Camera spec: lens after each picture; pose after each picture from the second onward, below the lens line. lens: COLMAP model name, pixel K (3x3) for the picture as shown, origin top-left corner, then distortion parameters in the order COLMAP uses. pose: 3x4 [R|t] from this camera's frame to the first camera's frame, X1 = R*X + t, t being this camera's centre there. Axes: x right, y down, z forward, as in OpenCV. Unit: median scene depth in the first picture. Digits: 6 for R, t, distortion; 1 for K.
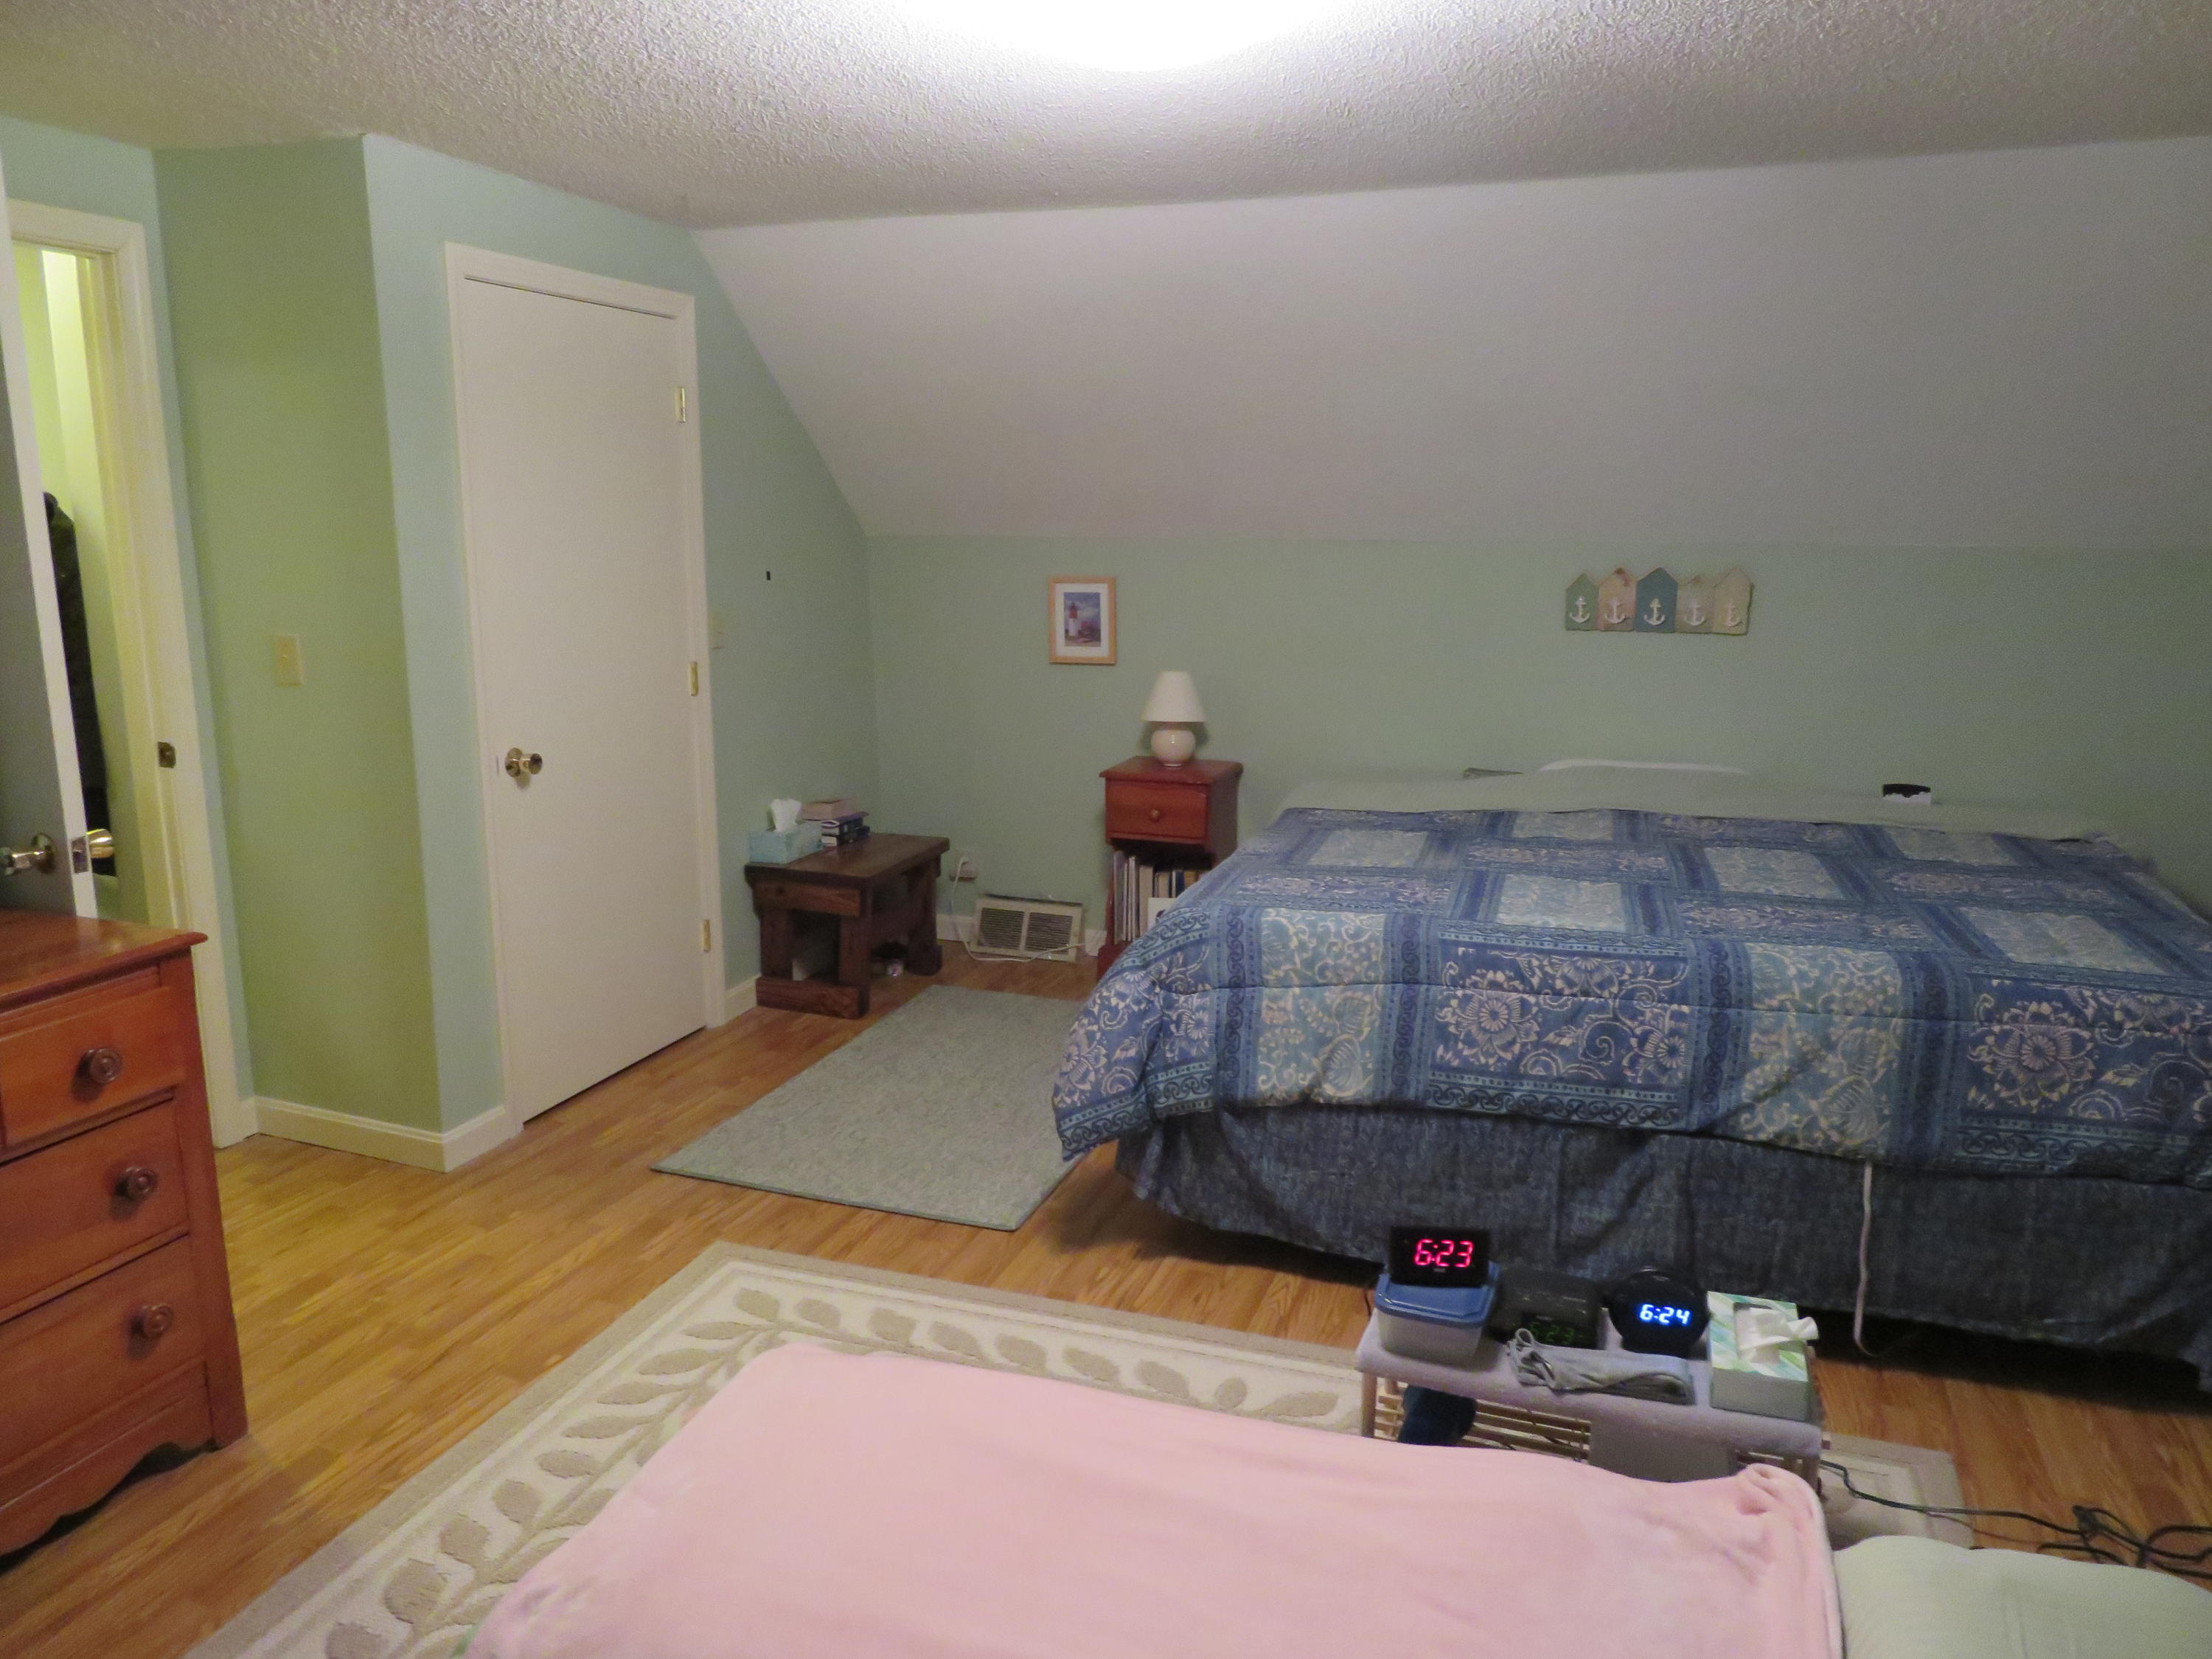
lens RADIAL K [[1570.6, 0, 1106.0], [0, 1570.6, 829.5], [0, 0, 1]] dist [-0.005754, 0.000659]
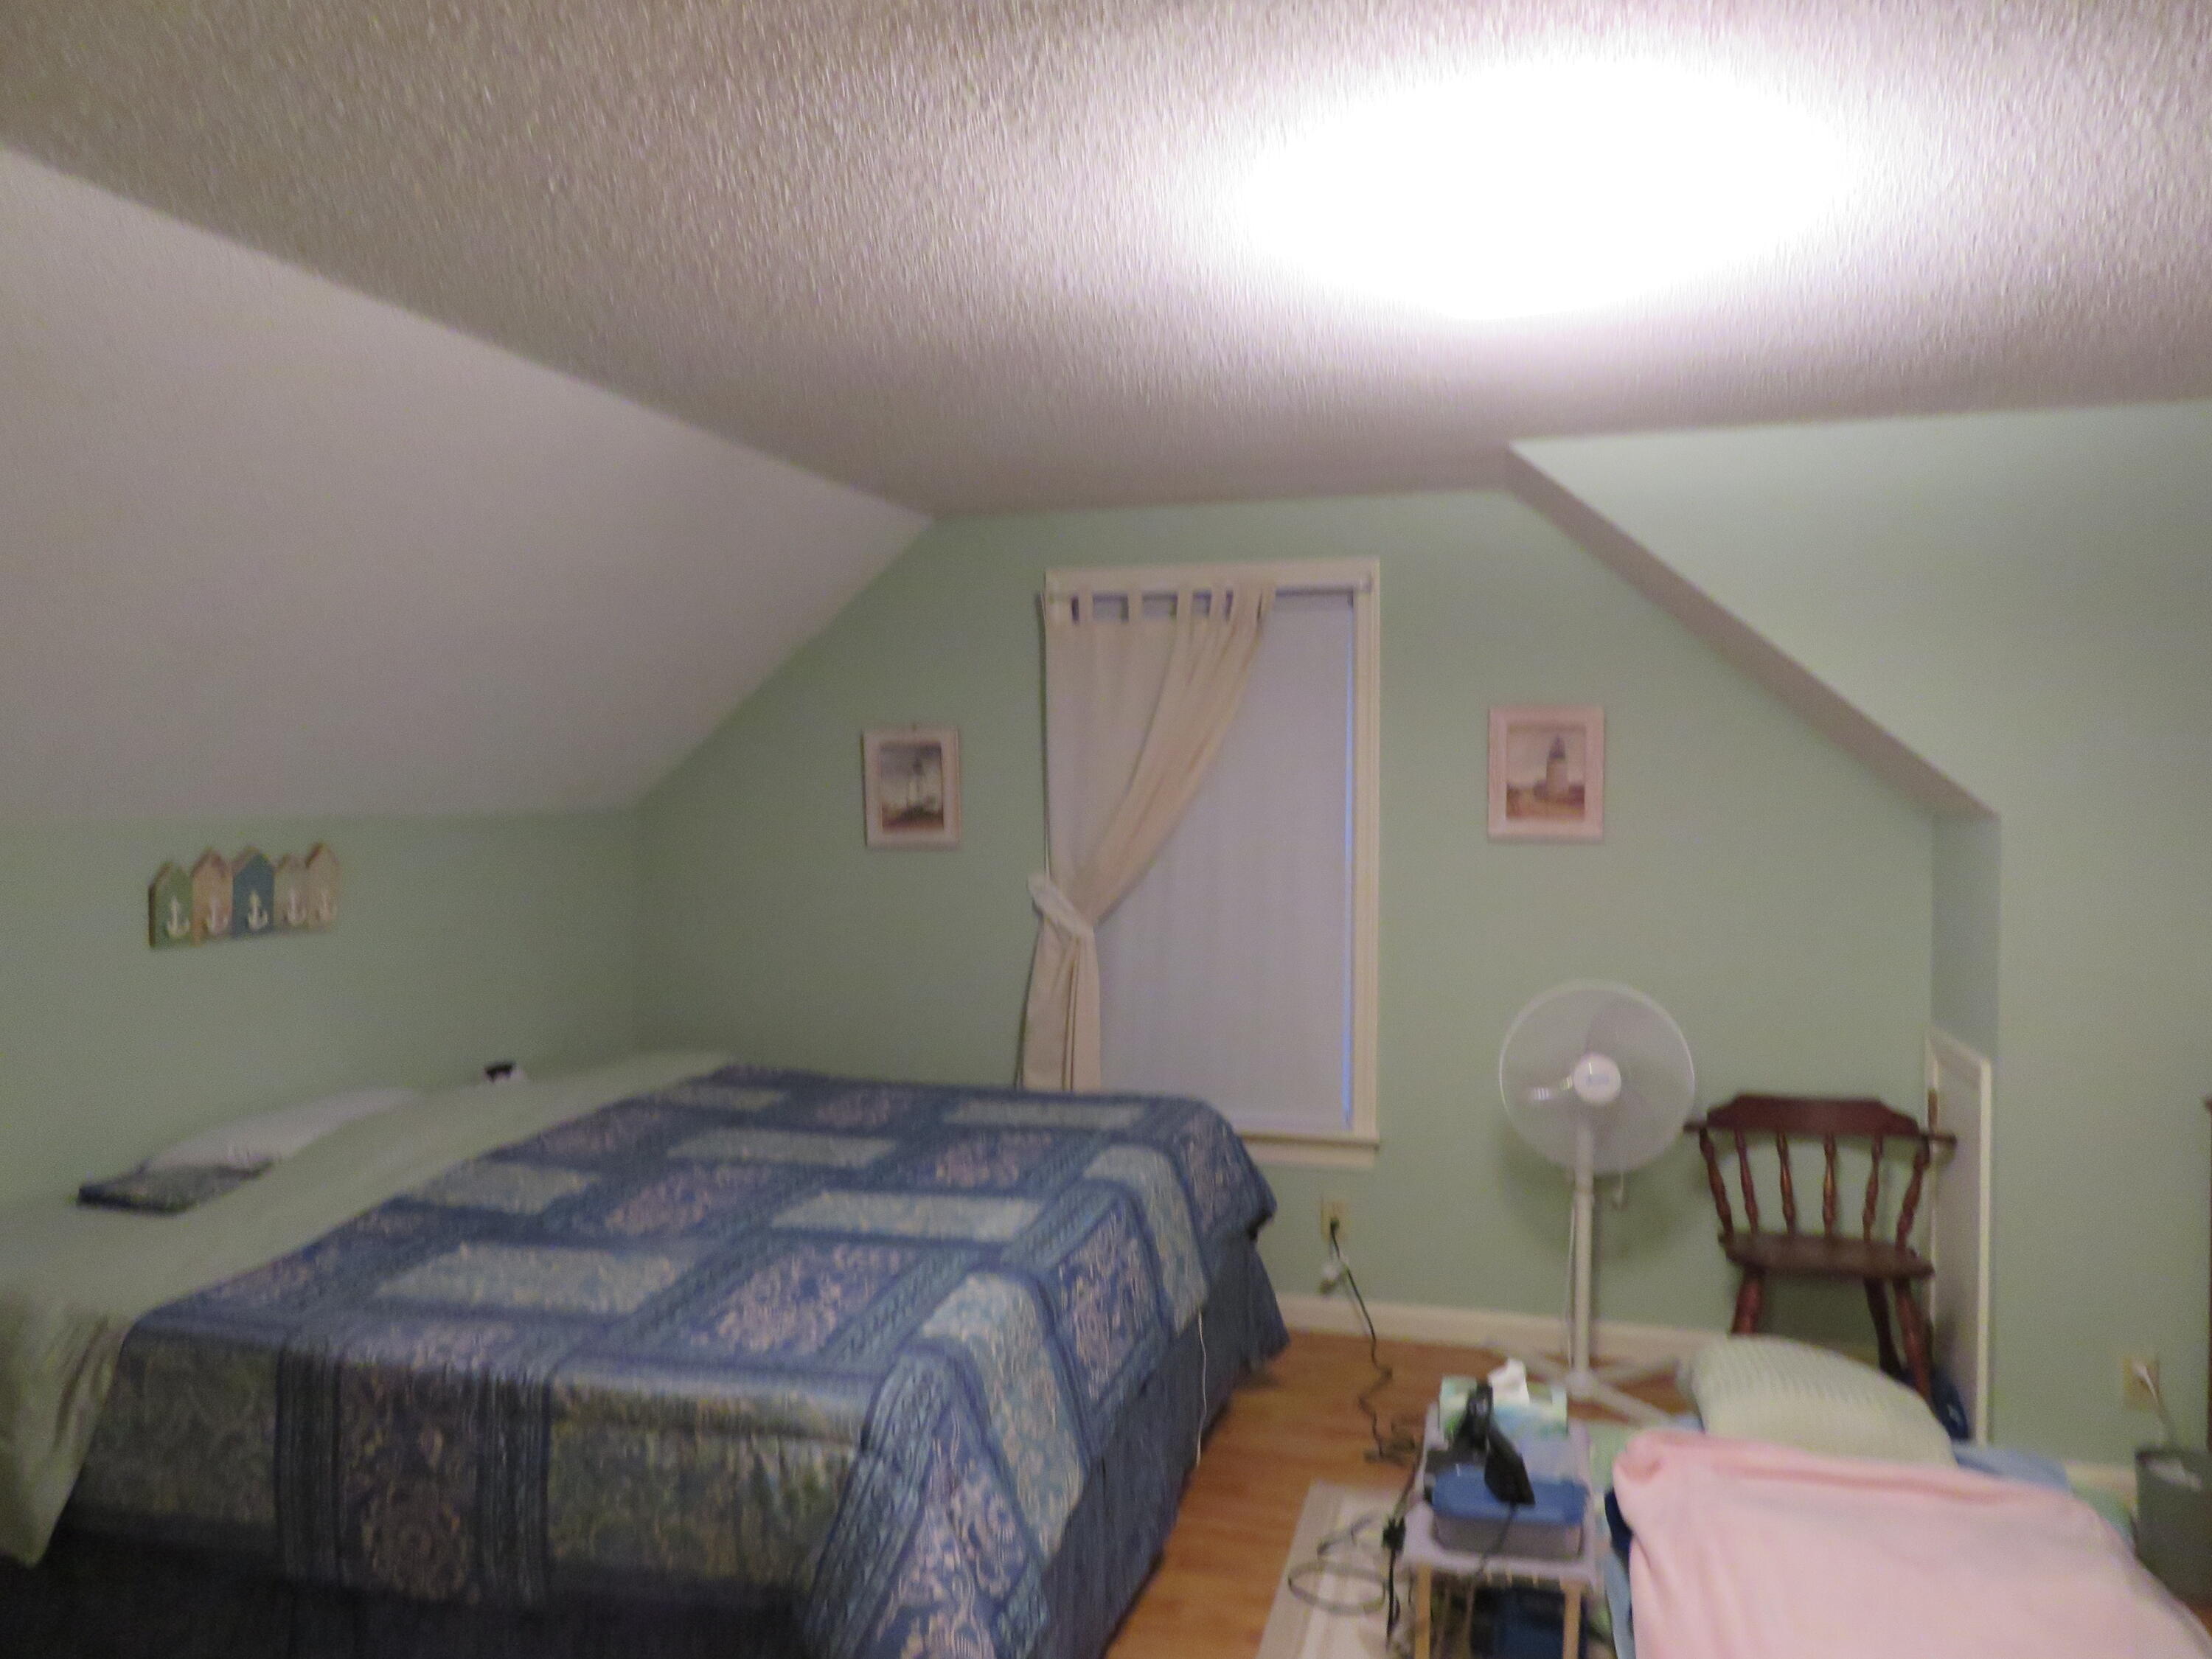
lens RADIAL K [[1570.6, 0, 1106.0], [0, 1570.6, 829.5], [0, 0, 1]] dist [-0.005754, 0.000659]
pose [[-0.066422, -0.029668, 0.997350, -0.420221], [0.193488, 0.980201, 0.042044, -0.129385], [-0.978852, 0.195768, -0.059367, 0.643376]]
